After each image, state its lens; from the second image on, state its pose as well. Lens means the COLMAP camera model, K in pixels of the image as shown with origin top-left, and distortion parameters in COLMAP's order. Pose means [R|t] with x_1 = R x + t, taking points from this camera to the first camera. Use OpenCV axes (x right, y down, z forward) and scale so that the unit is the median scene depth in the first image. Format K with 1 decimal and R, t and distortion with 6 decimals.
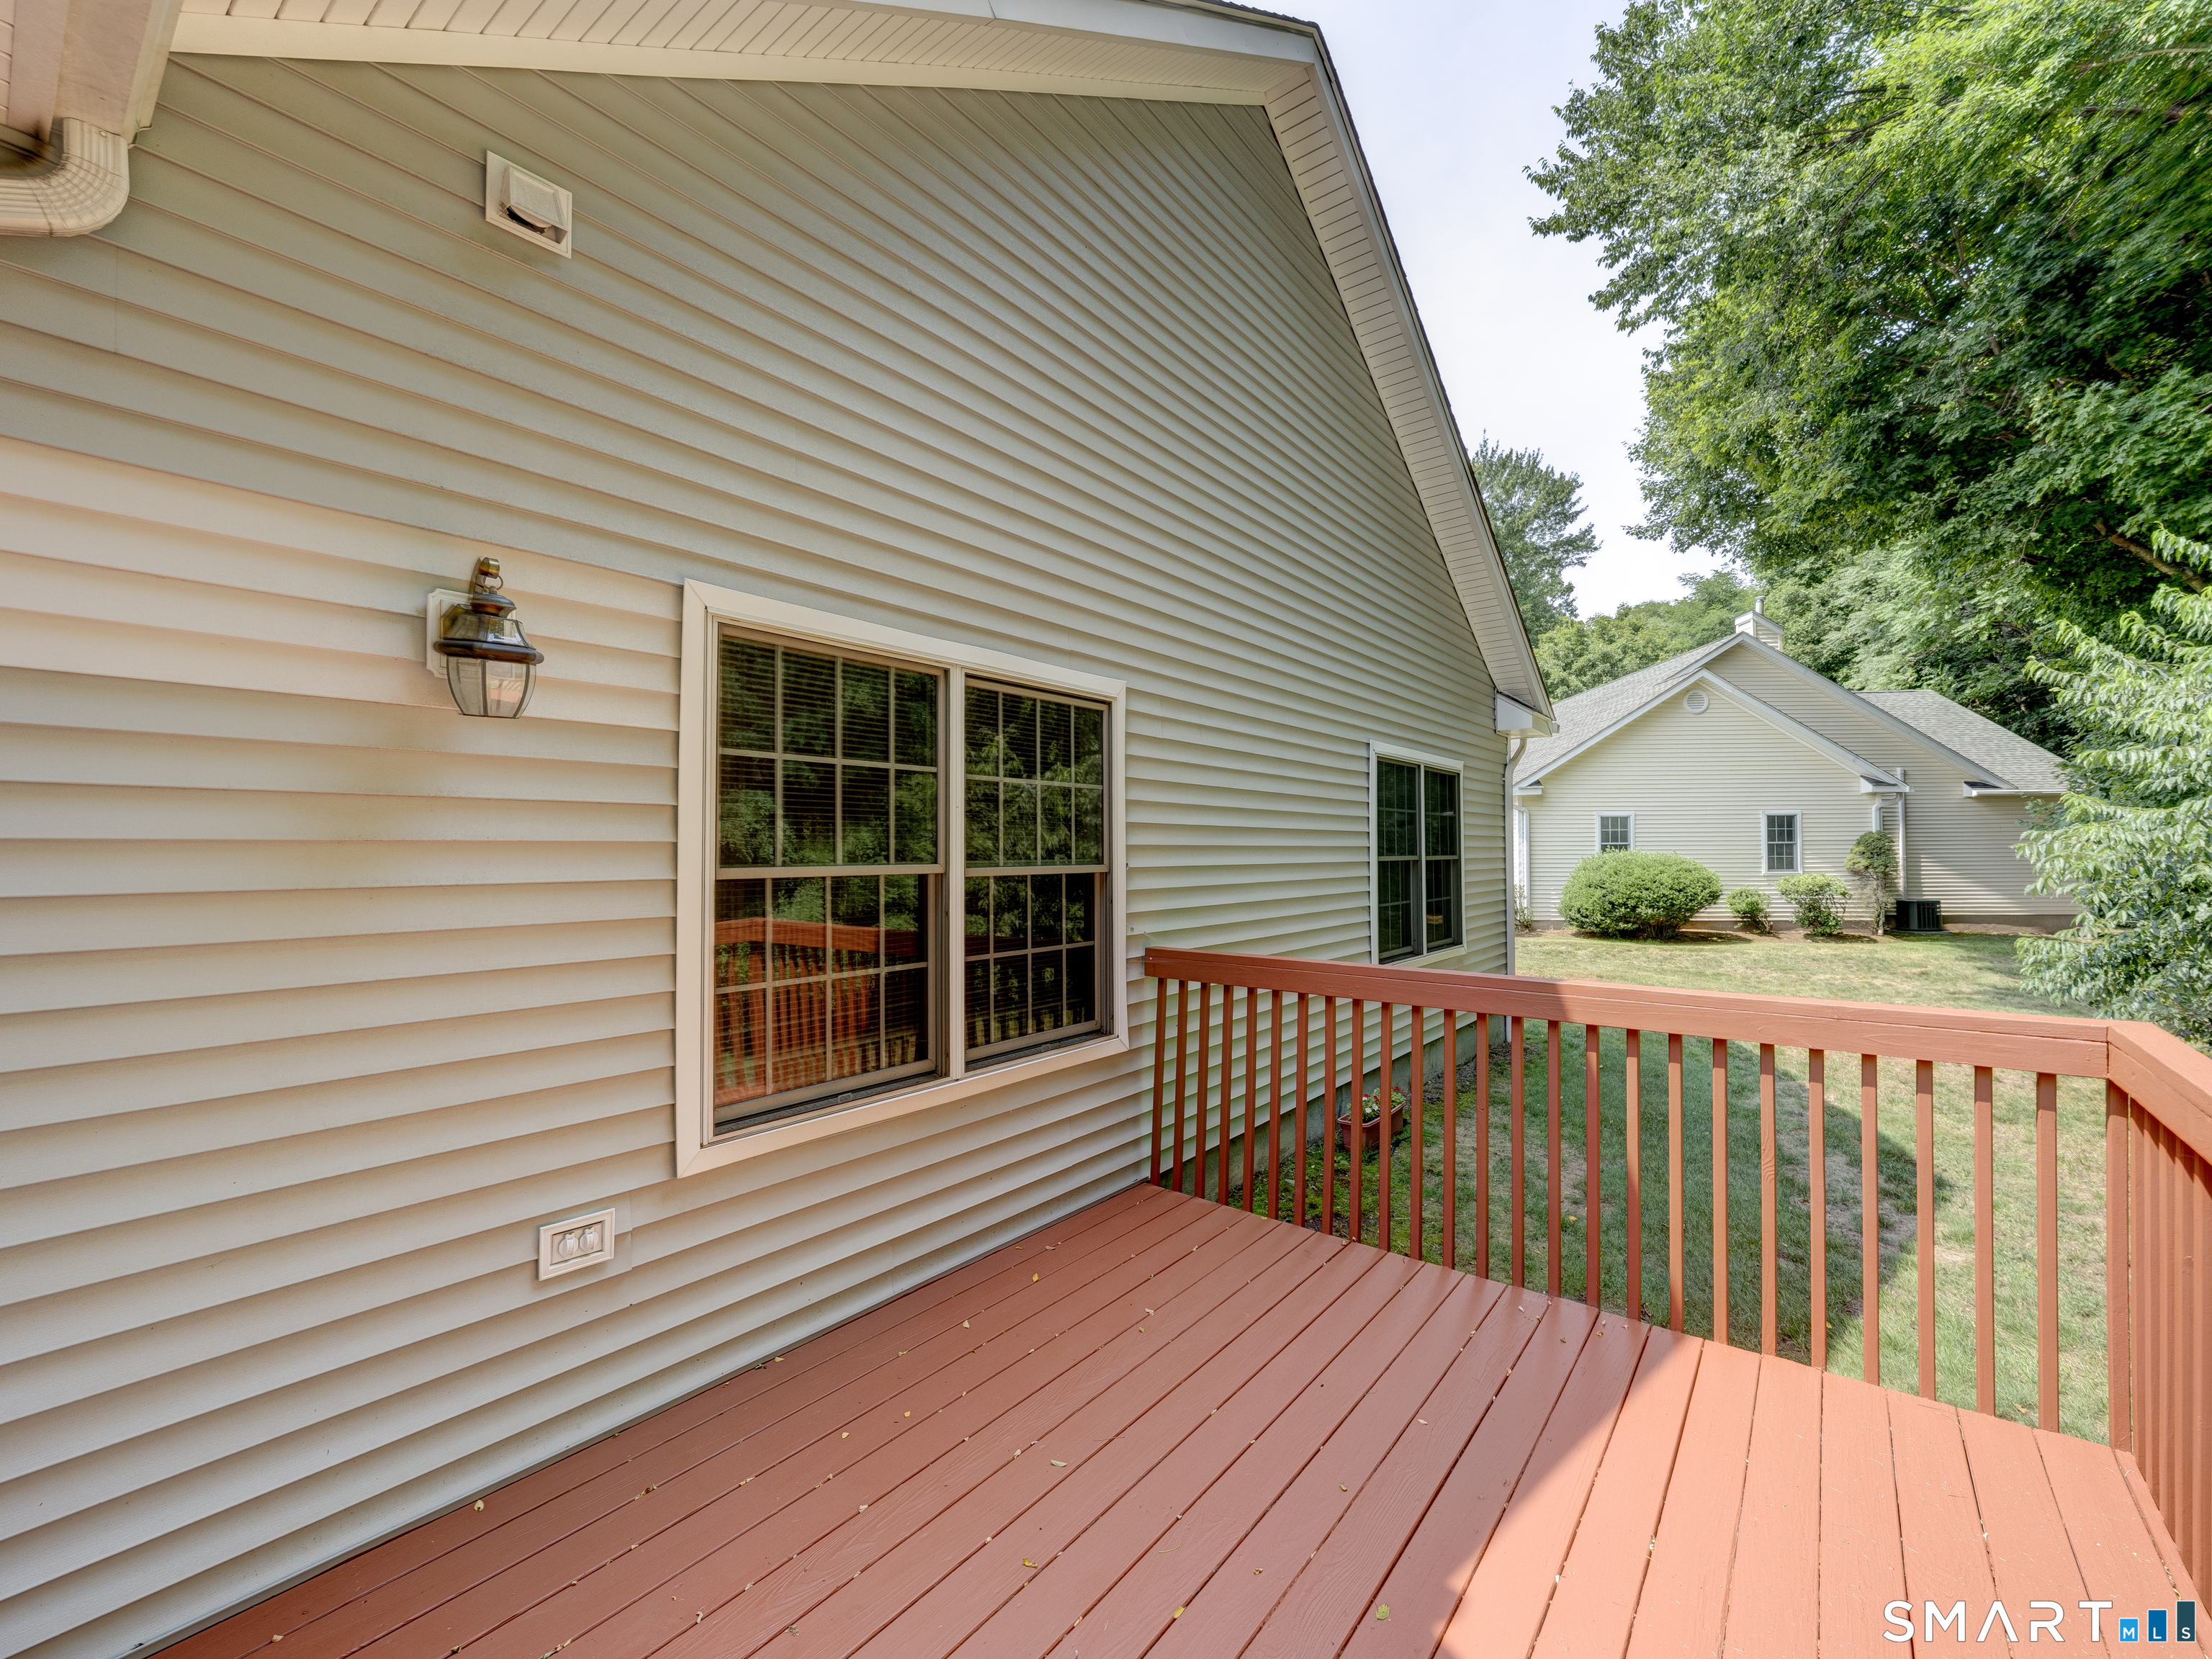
lens RADIAL K [[918.8, 0, 1106.1], [0, 918.8, 821.2], [0, 0, 1]] dist [-0.002224, 0.000279]
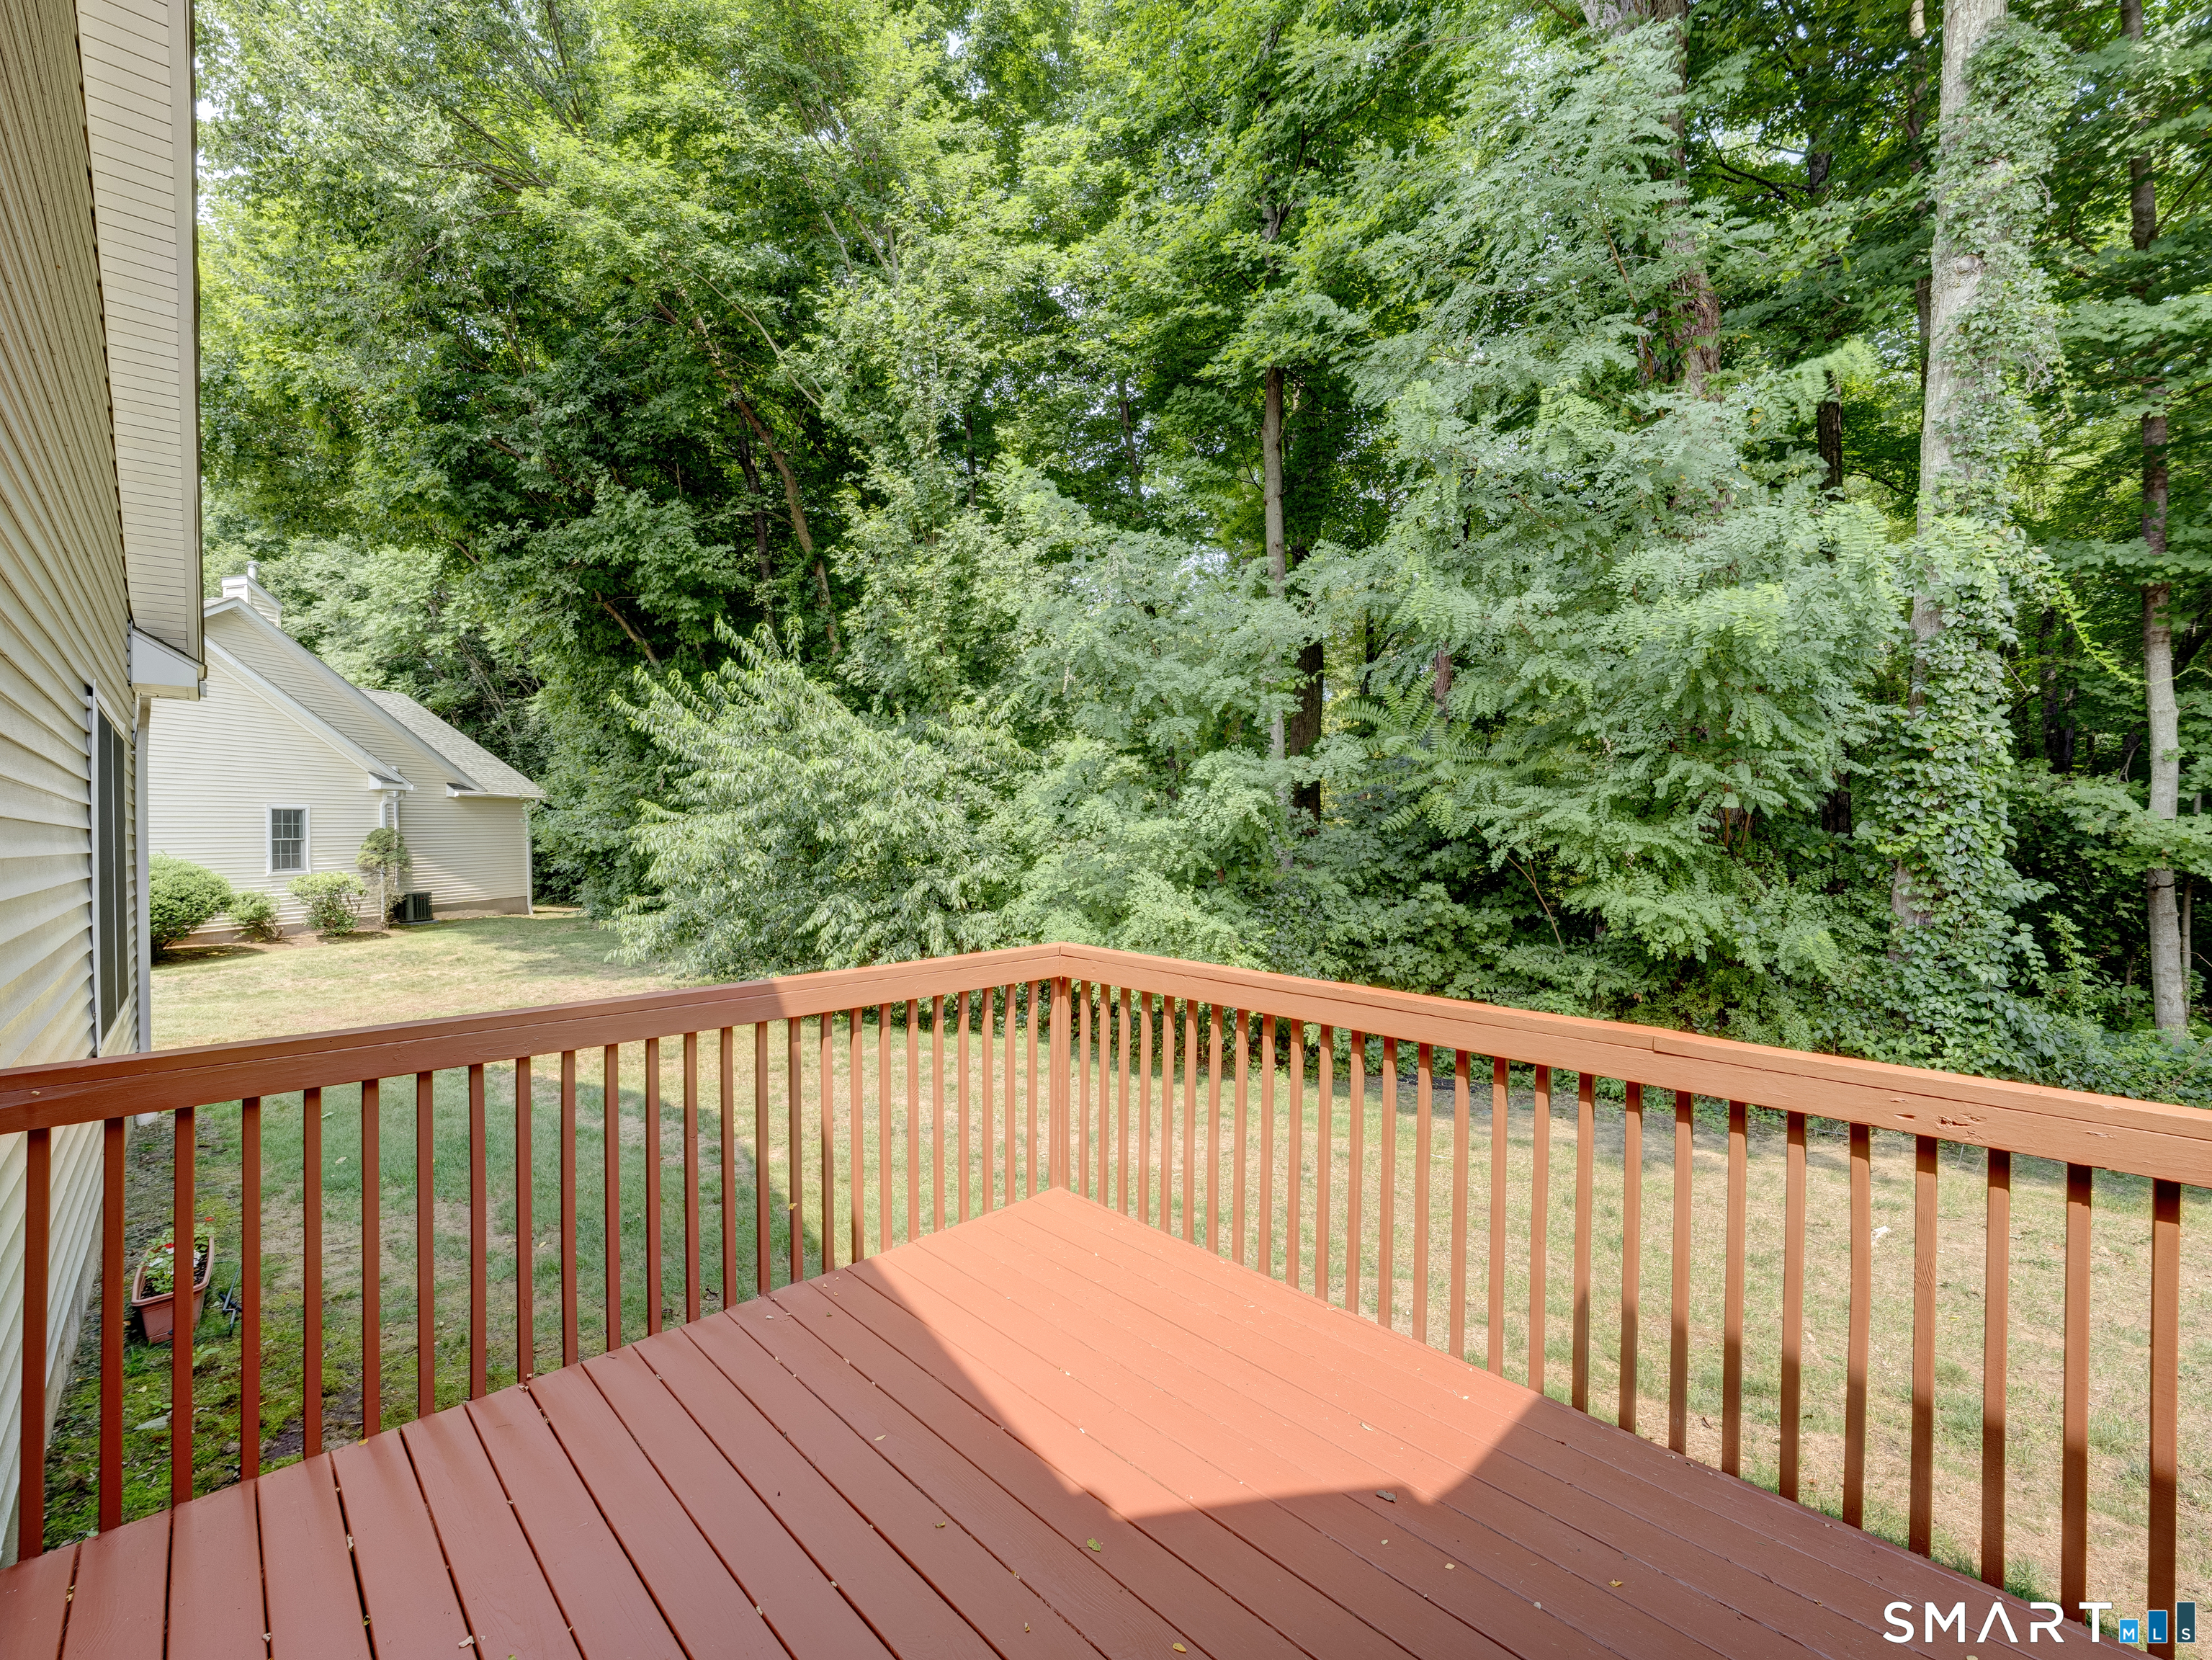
lens RADIAL K [[931.7, 0, 1106.6], [0, 931.7, 822.4], [0, 0, 1]] dist [-0.012766, 0.000079]
pose [[0.130257, 0.011917, 0.991409, -0.071644], [-0.018675, 0.999780, -0.009564, 0.000152], [-0.991304, -0.017268, 0.130451, 0.076002]]
